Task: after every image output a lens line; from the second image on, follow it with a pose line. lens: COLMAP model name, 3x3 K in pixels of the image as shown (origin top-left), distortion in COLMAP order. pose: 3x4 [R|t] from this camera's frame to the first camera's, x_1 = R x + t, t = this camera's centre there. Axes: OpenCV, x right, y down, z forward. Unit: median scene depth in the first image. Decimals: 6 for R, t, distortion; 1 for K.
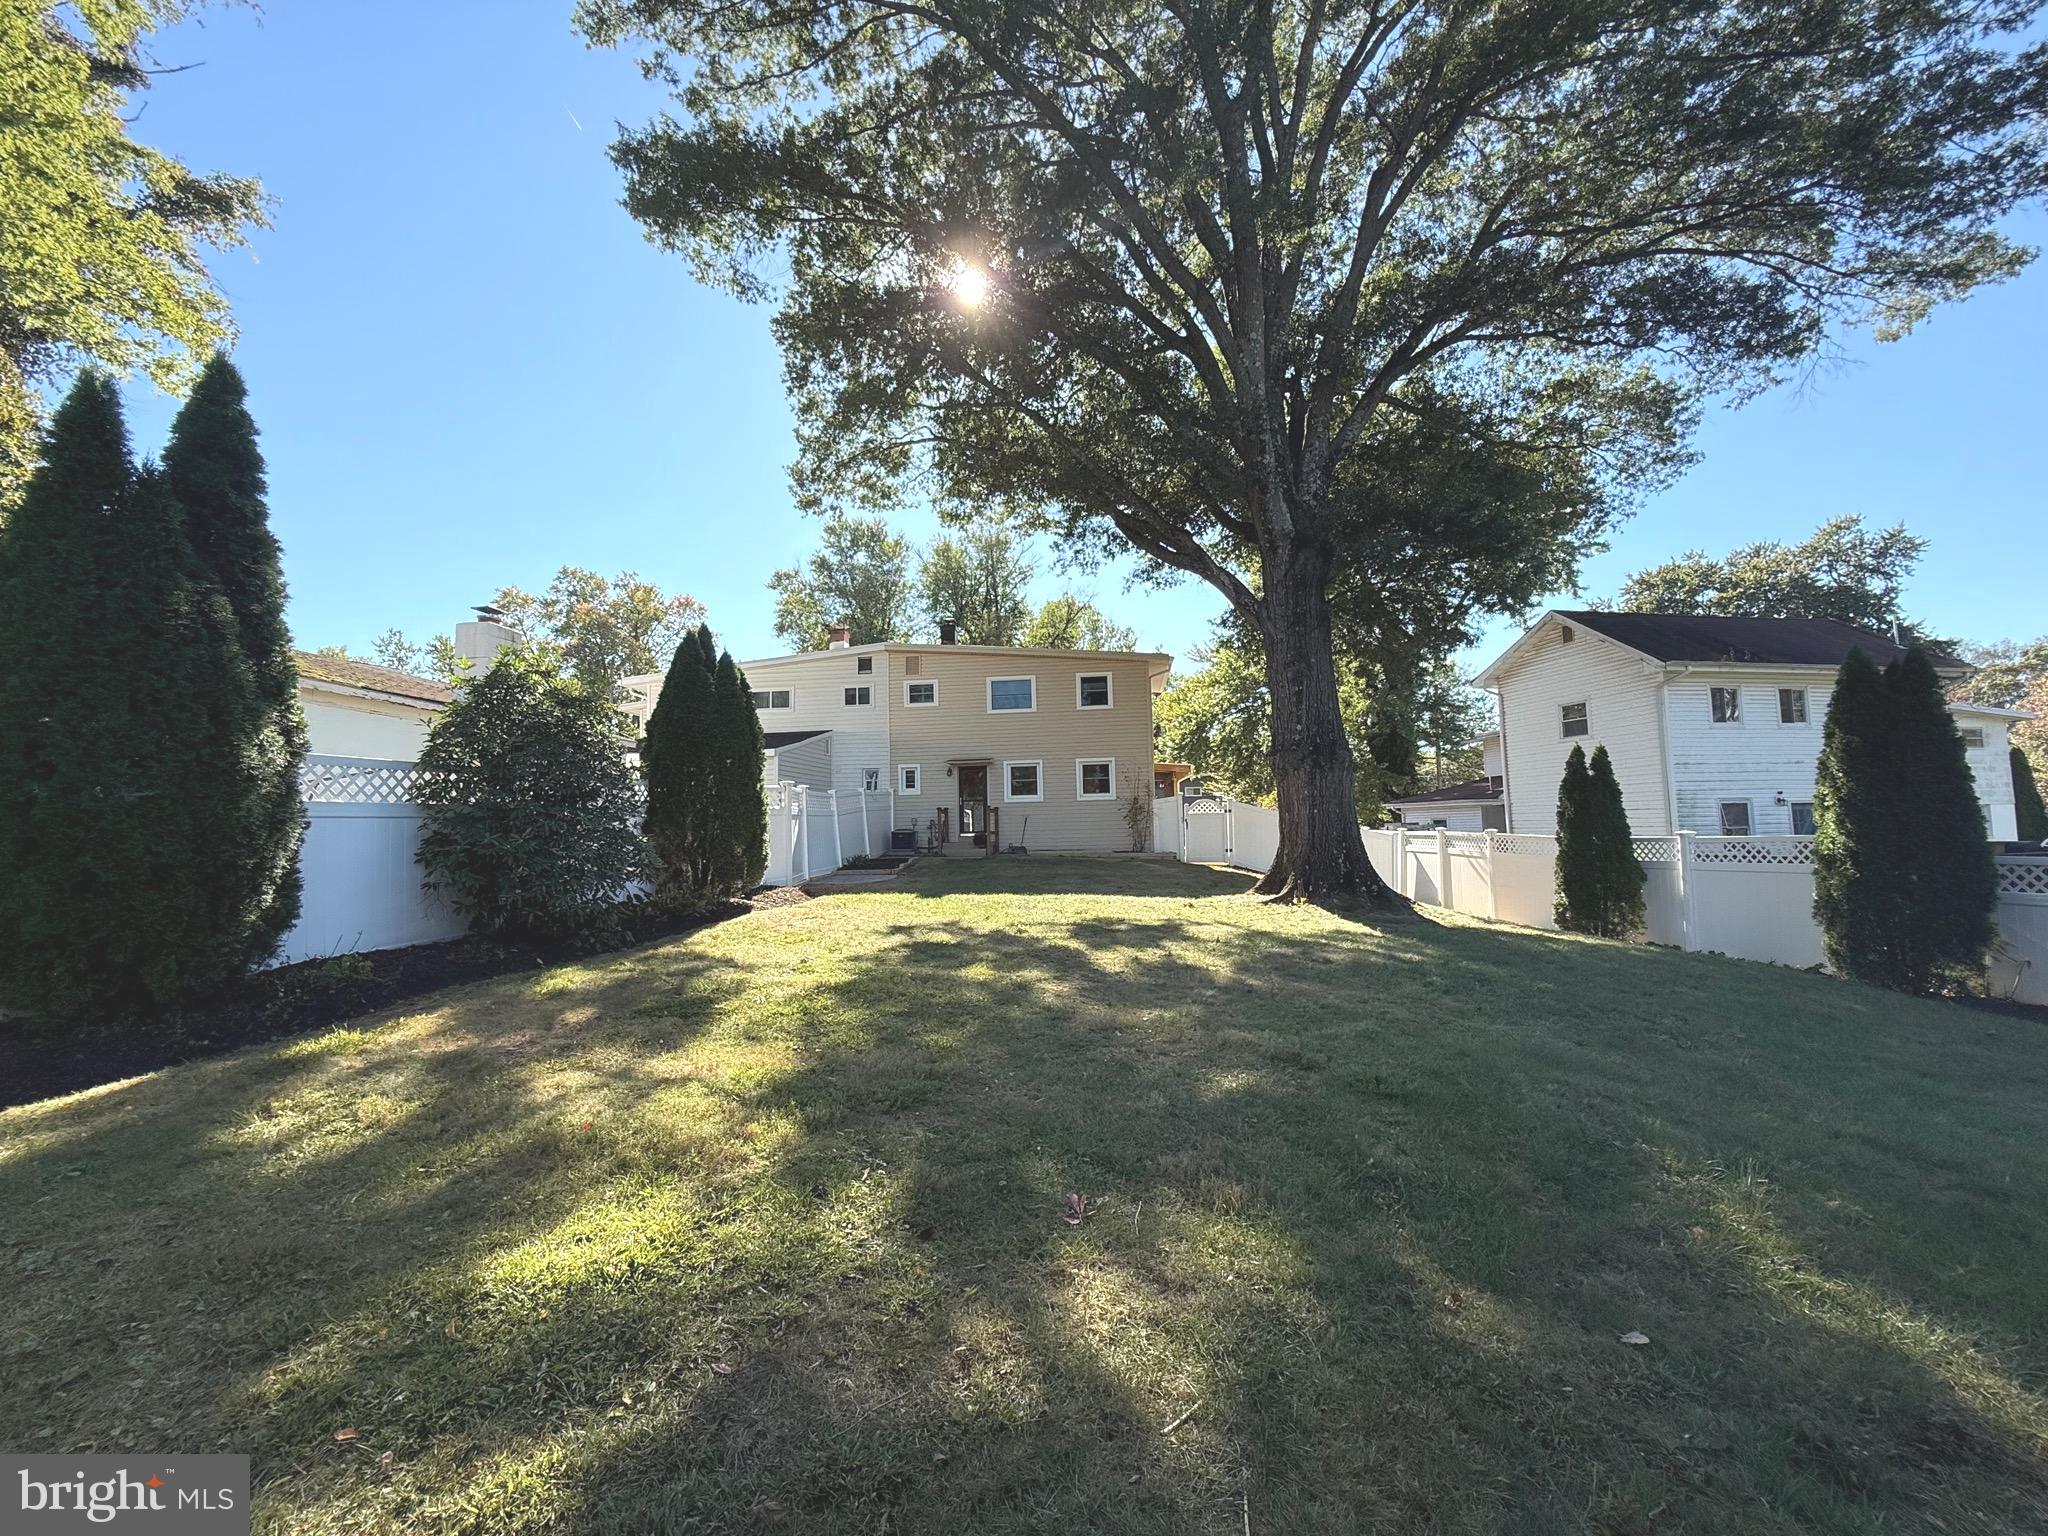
lens RADIAL K [[817.9, 0, 1029.4], [0, 817.9, 761.9], [0, 0, 1]] dist [0.000478, -0.000092]
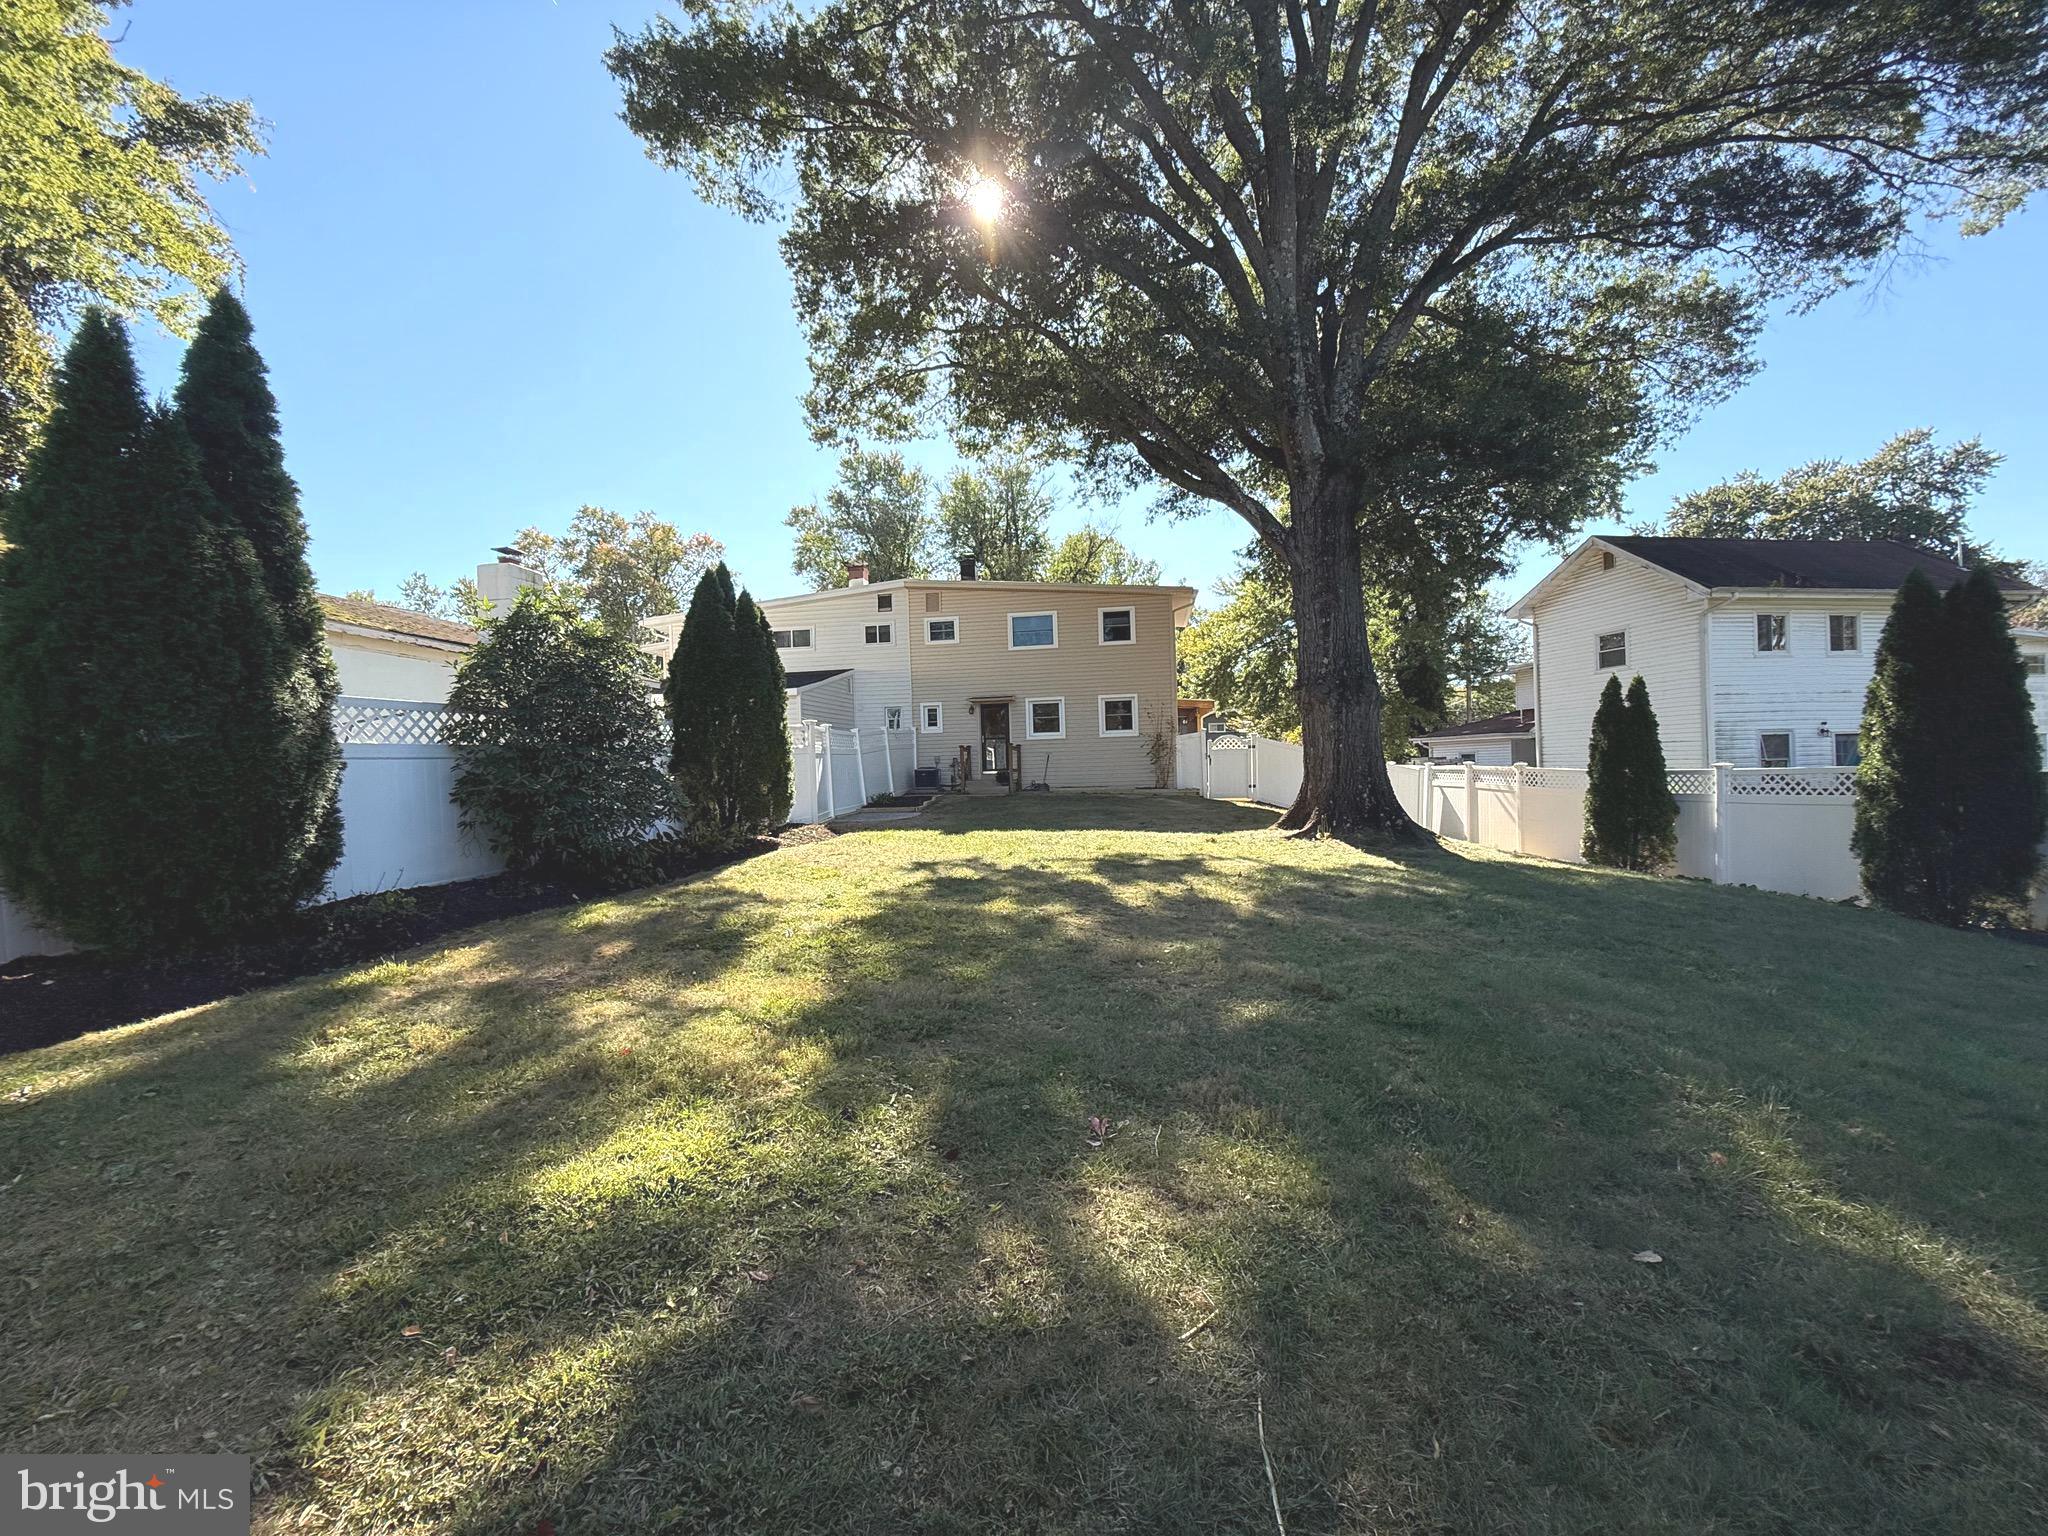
lens RADIAL K [[817.9, 0, 1029.9], [0, 817.9, 762.5], [0, 0, 1]] dist [0.000478, -0.000092]
pose [[0.999597, -0.006878, -0.027531, 0.001041], [0.008959, 0.997052, 0.076206, 0.001551], [0.026926, -0.076422, 0.996712, 0.002714]]
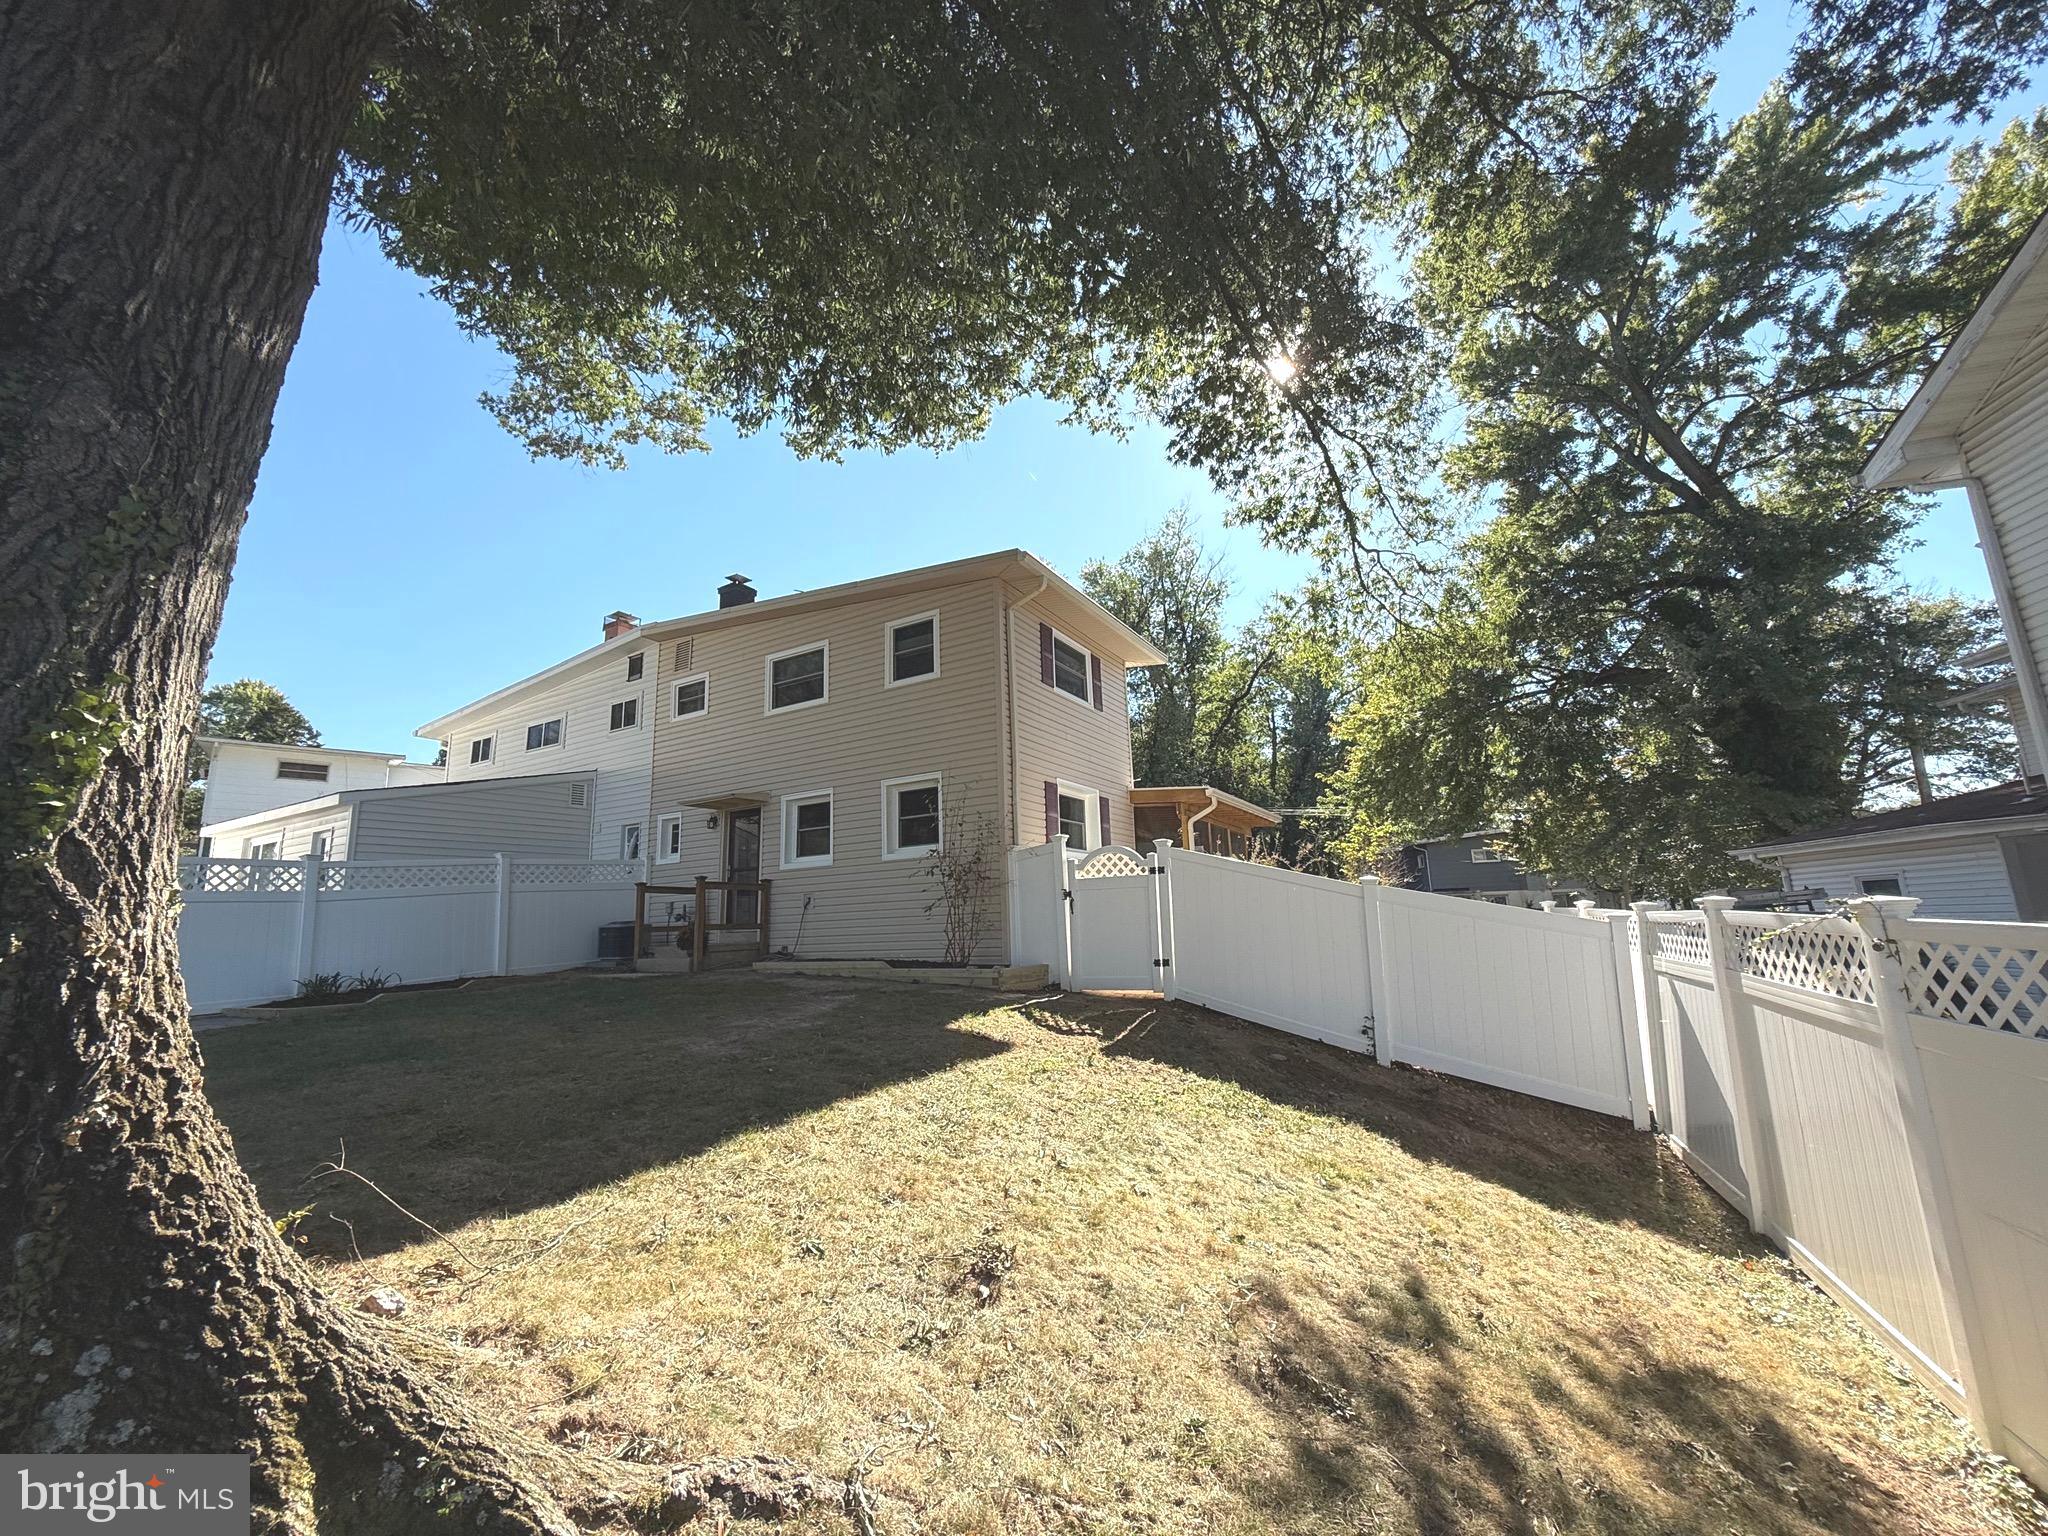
lens RADIAL K [[817.9, 0, 1025.8], [0, 817.9, 777.2], [0, 0, 1]] dist [0.000478, -0.000092]
pose [[0.916842, -0.080746, -0.391000, 0.484194], [0.048487, 0.994605, -0.091702, 0.064225], [0.396296, 0.065118, 0.915811, 0.777024]]
